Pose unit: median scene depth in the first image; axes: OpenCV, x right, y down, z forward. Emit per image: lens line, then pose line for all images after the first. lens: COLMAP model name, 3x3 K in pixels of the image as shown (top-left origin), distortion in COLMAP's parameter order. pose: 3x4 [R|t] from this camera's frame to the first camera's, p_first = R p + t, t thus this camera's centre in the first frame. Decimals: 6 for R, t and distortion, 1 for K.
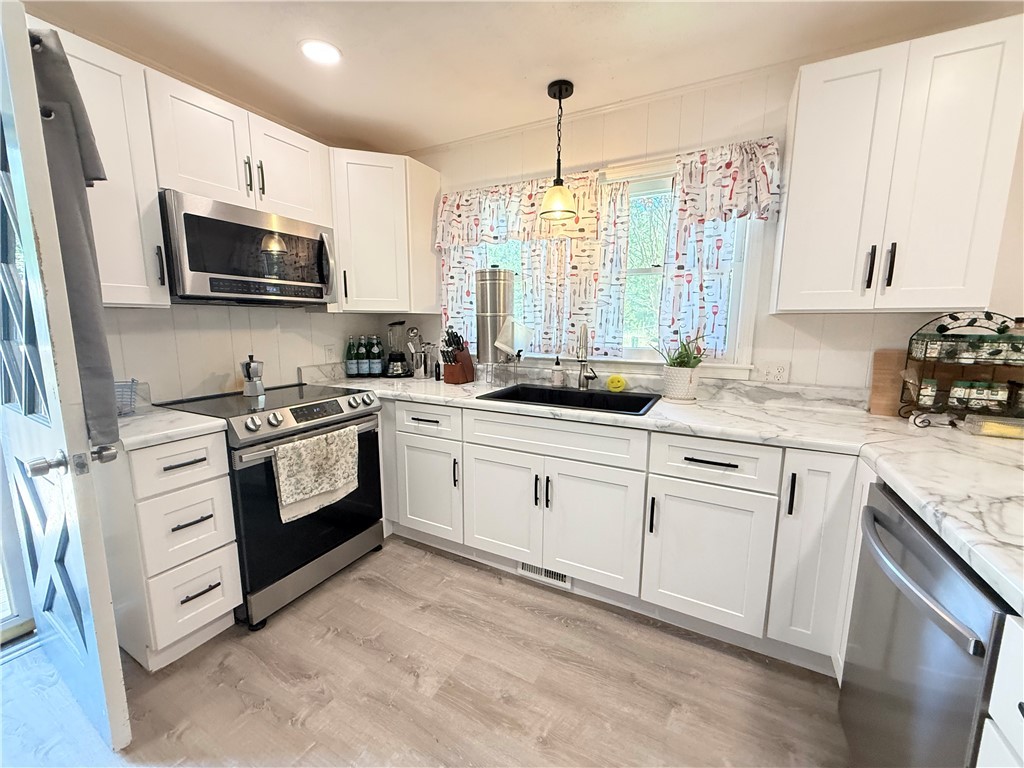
lens RADIAL K [[408.2, 0, 510.5], [0, 408.2, 383.5], [0, 0, 1]] dist [0.000656, -0.000108]
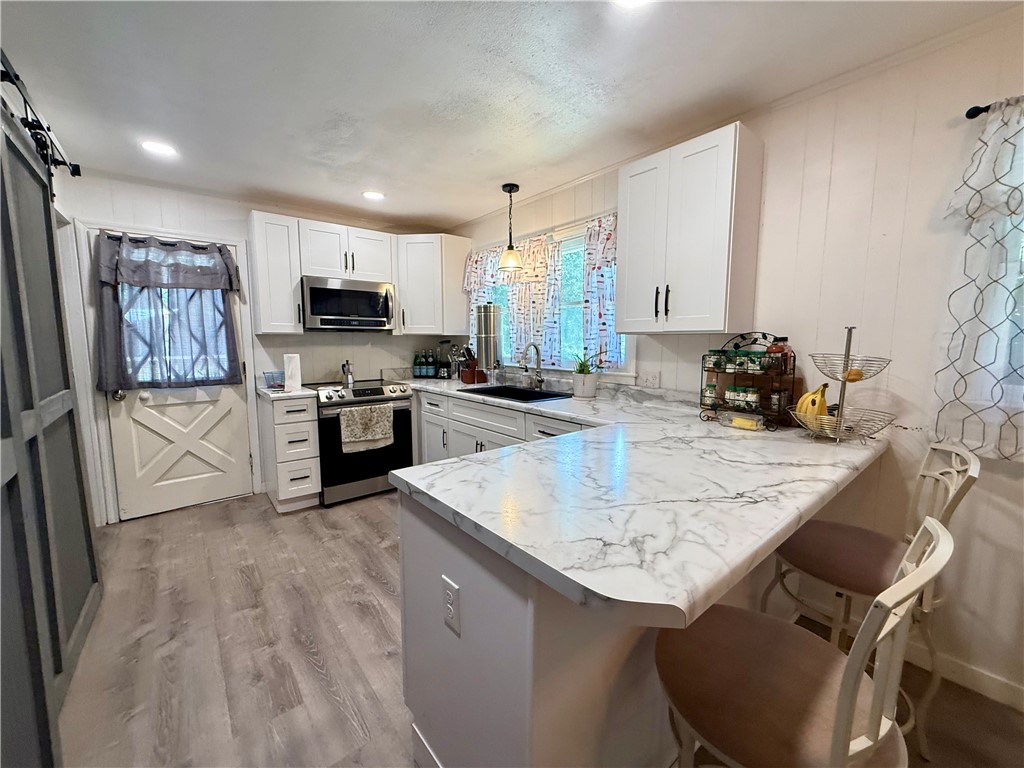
lens RADIAL K [[408.2, 0, 512.2], [0, 408.2, 383.7], [0, 0, 1]] dist [0.000656, -0.000108]
pose [[0.922329, 0.038694, -0.384464, 0.723313], [-0.054724, 0.998025, -0.030837, 0.048493], [0.382512, 0.049481, 0.922625, -0.349908]]
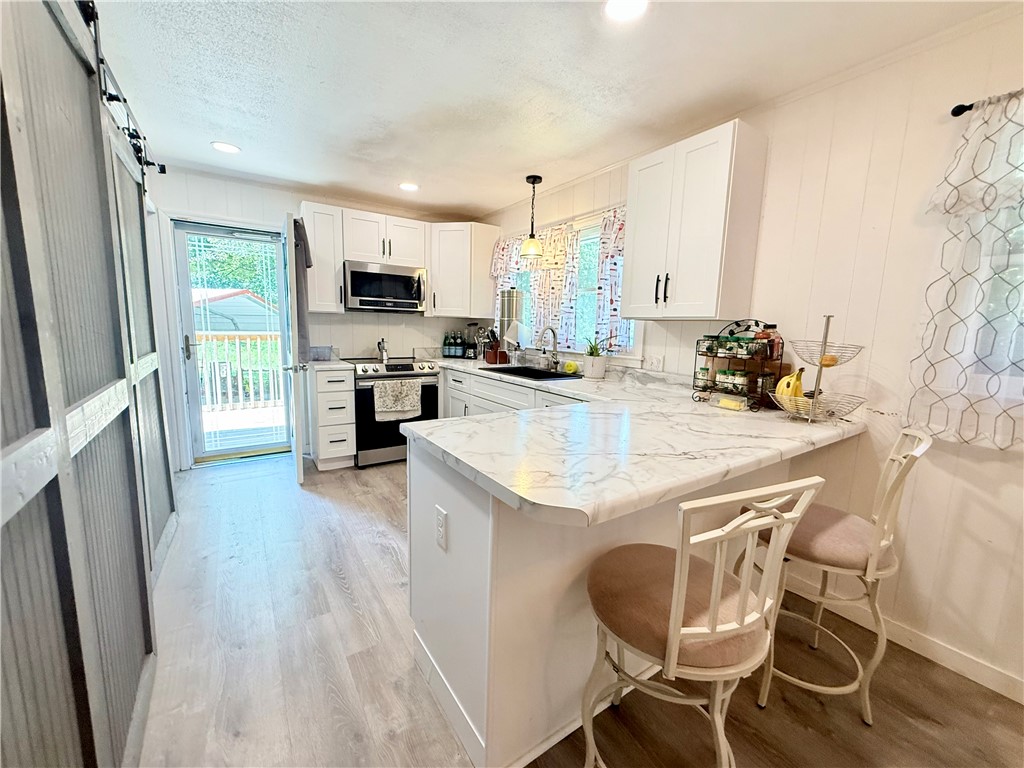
lens RADIAL K [[408.2, 0, 512.2], [0, 408.2, 383.2], [0, 0, 1]] dist [0.000656, -0.000108]
pose [[0.880279, 0.086248, -0.466552, 0.848929], [-0.094458, 0.995512, 0.005812, 0.074730], [0.464959, 0.038953, 0.884475, -0.419992]]
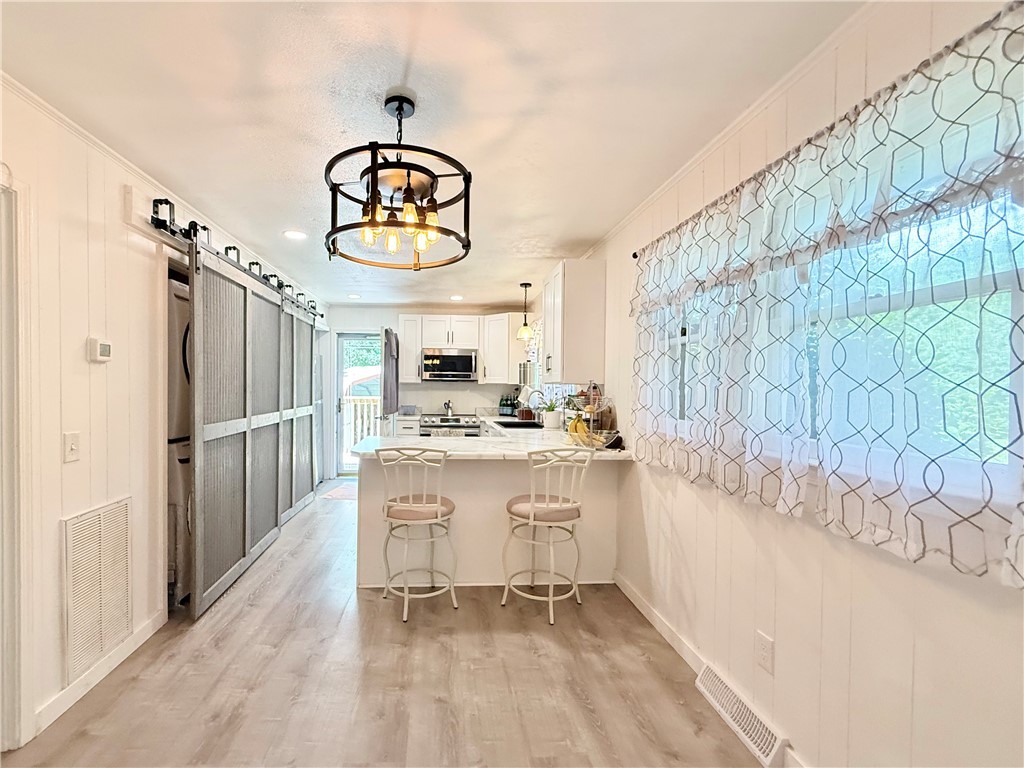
lens RADIAL K [[497.0, 0, 477.9], [0, 497.0, 392.4], [0, 0, 1]] dist [0.000157, 0.000027]
pose [[0.509403, 0.013255, -0.860426, 2.327797], [-0.137557, 0.988278, -0.066214, 0.071263], [0.849463, 0.152087, 0.505255, -0.497061]]
